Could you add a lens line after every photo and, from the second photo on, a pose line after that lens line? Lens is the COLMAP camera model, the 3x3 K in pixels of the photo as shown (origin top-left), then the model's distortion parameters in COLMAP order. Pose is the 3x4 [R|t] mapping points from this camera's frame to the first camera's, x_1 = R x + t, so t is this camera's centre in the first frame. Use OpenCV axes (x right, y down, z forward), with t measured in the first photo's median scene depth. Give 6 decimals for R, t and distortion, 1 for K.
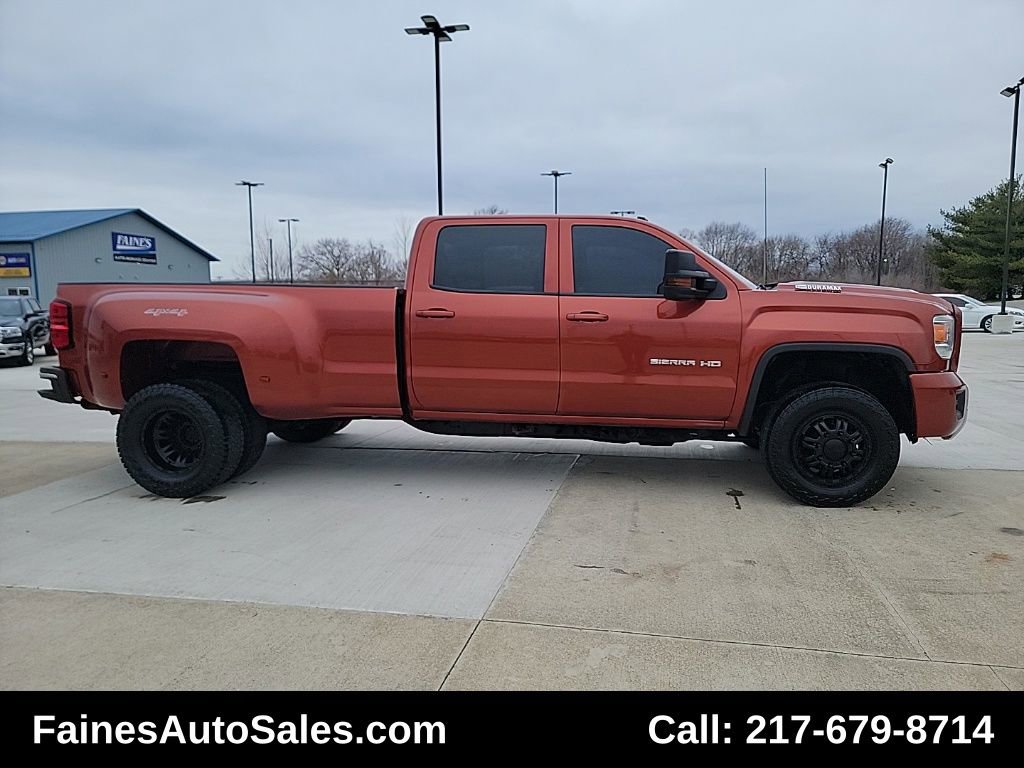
lens RADIAL K [[708.5, 0, 519.0], [0, 708.5, 396.5], [0, 0, 1]] dist [0.077073, -0.057621]
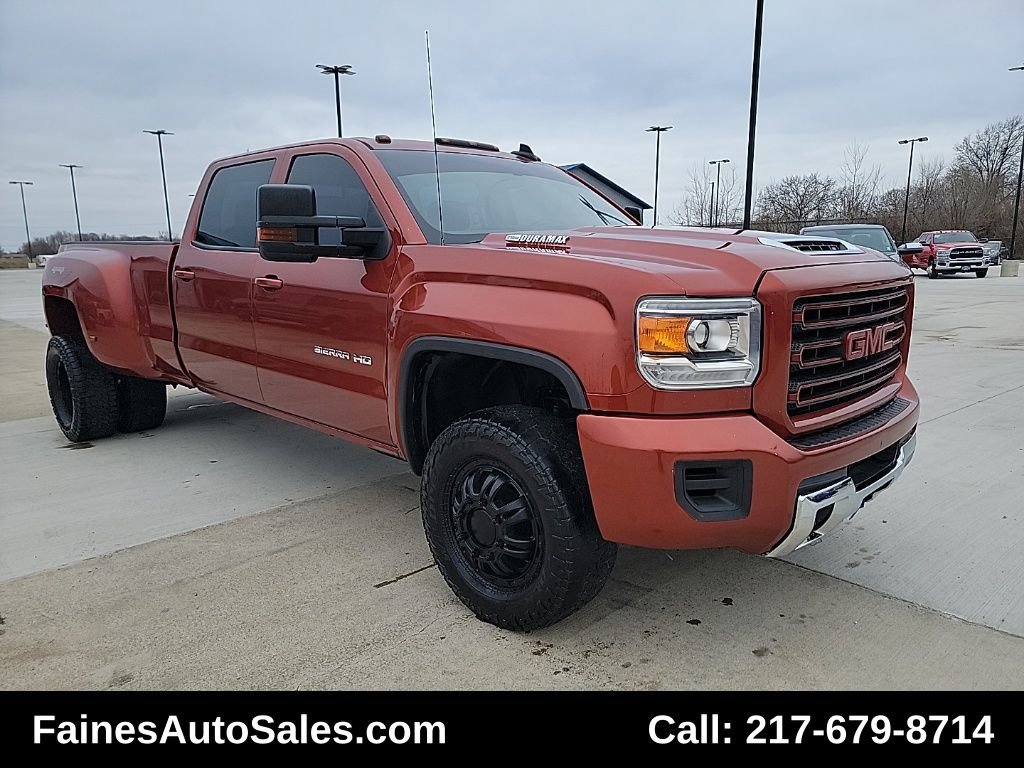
lens RADIAL K [[708.5, 0, 517.7], [0, 708.5, 392.0], [0, 0, 1]] dist [0.077073, -0.057621]
pose [[0.807767, 0.106792, -0.579749, 0.717786], [-0.065582, 0.993629, 0.091655, -0.080087], [0.585843, -0.036014, 0.809624, 0.520436]]
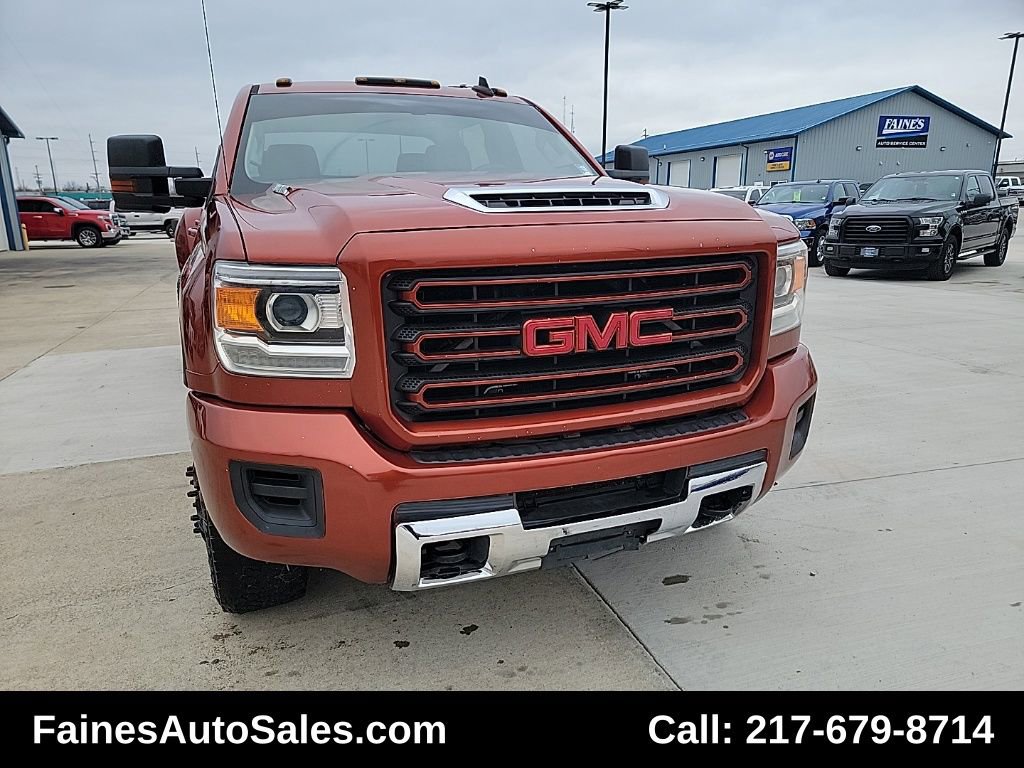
lens RADIAL K [[708.5, 0, 507.3], [0, 708.5, 396.3], [0, 0, 1]] dist [0.077073, -0.057621]
pose [[0.495043, 0.224310, -0.839415, 0.916405], [-0.097484, 0.974340, 0.202874, -0.123928], [0.863382, -0.018602, 0.504207, 0.854850]]
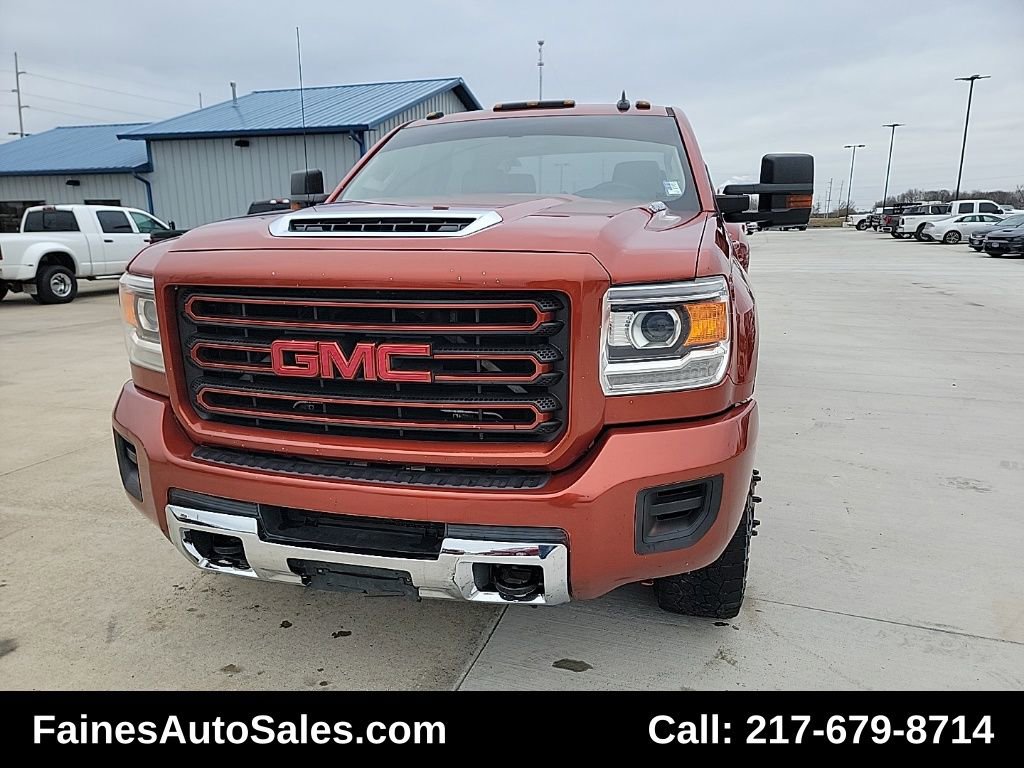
lens RADIAL K [[712.8, 0, 508.7], [0, 712.8, 390.9], [0, 0, 1]] dist [0.064271, -0.046174]
pose [[-0.110260, 0.234156, -0.965926, 0.967407], [-0.115253, 0.962283, 0.246429, -0.170624], [0.987198, 0.138498, -0.079114, 1.198077]]
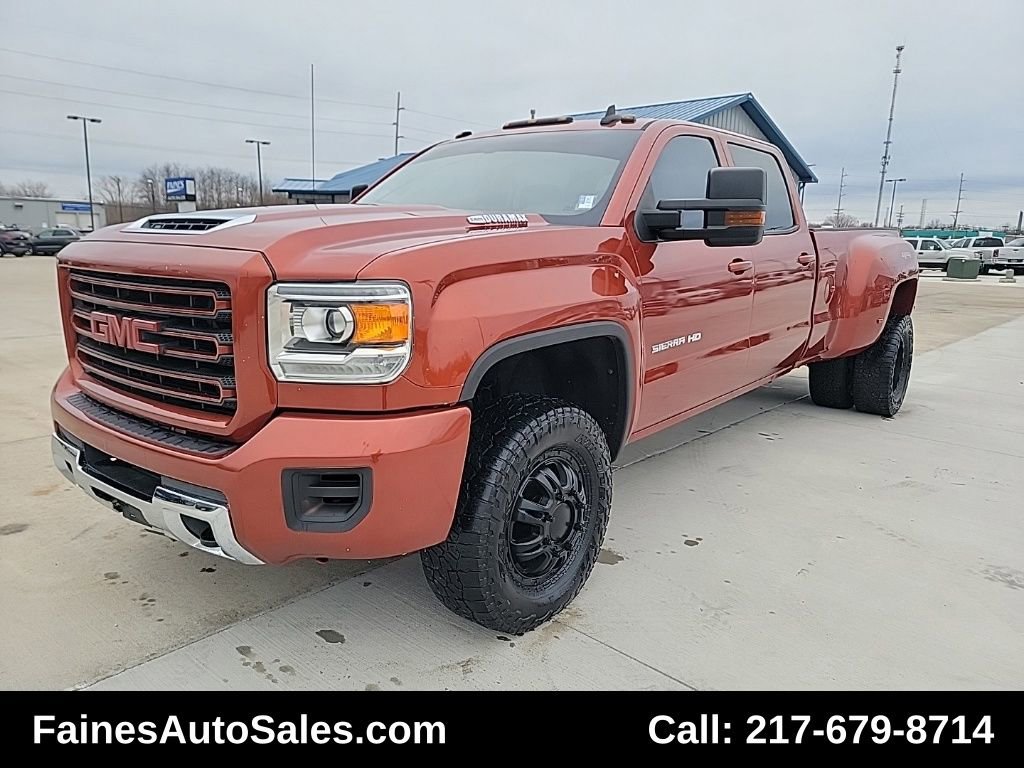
lens RADIAL K [[712.8, 0, 524.0], [0, 712.8, 384.3], [0, 0, 1]] dist [0.064271, -0.046174]
pose [[-0.492939, 0.169555, -0.853383, 0.890206], [-0.127619, 0.956129, 0.263685, -0.206795], [0.860654, 0.238888, -0.449675, 1.518010]]
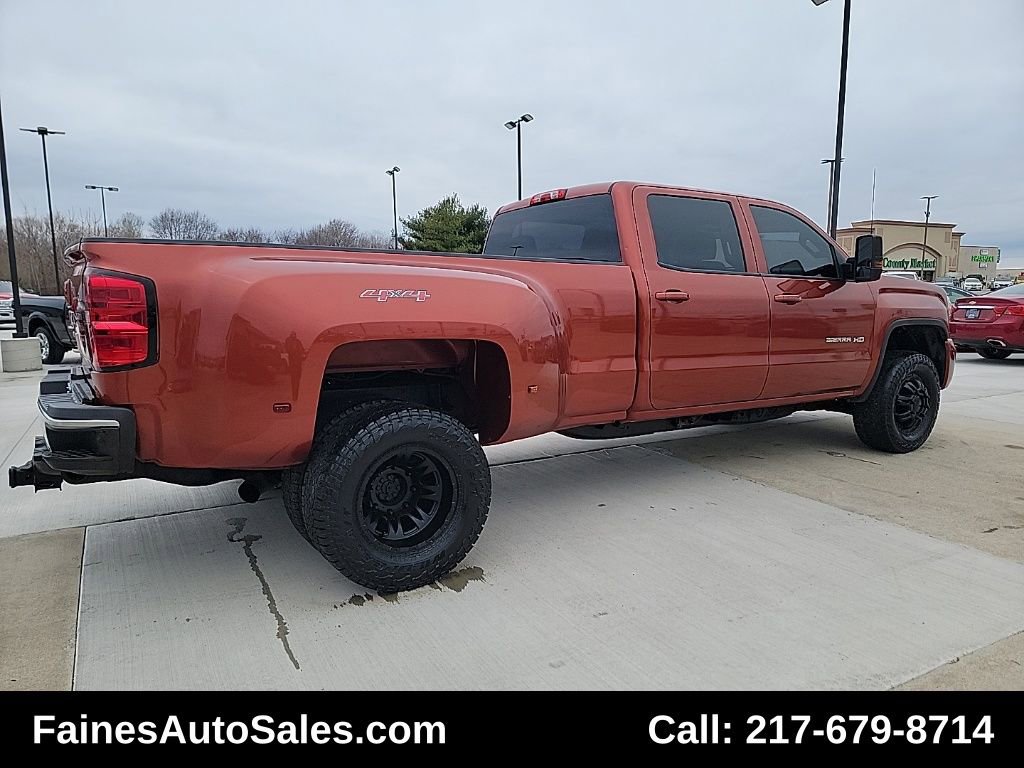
lens RADIAL K [[708.5, 0, 510.5], [0, 708.5, 391.9], [0, 0, 1]] dist [0.077073, -0.057621]
pose [[0.754904, -0.088107, 0.649890, -0.824703], [0.087094, 0.995626, 0.033811, -0.046511], [-0.650027, 0.031077, 0.759276, 0.472504]]
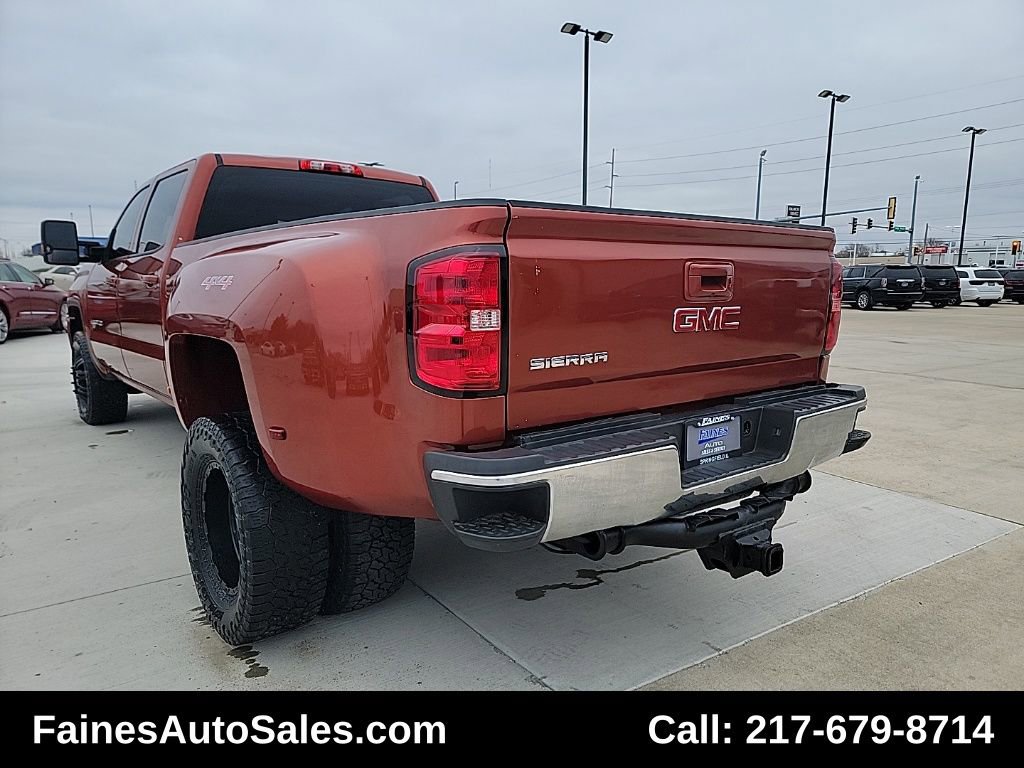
lens RADIAL K [[708.5, 0, 519.9], [0, 708.5, 397.3], [0, 0, 1]] dist [0.077073, -0.057621]
pose [[-0.736658, -0.114755, 0.666458, -0.912044], [0.084546, 0.962138, 0.259119, -0.212168], [-0.670960, 0.247228, -0.699064, 1.699855]]
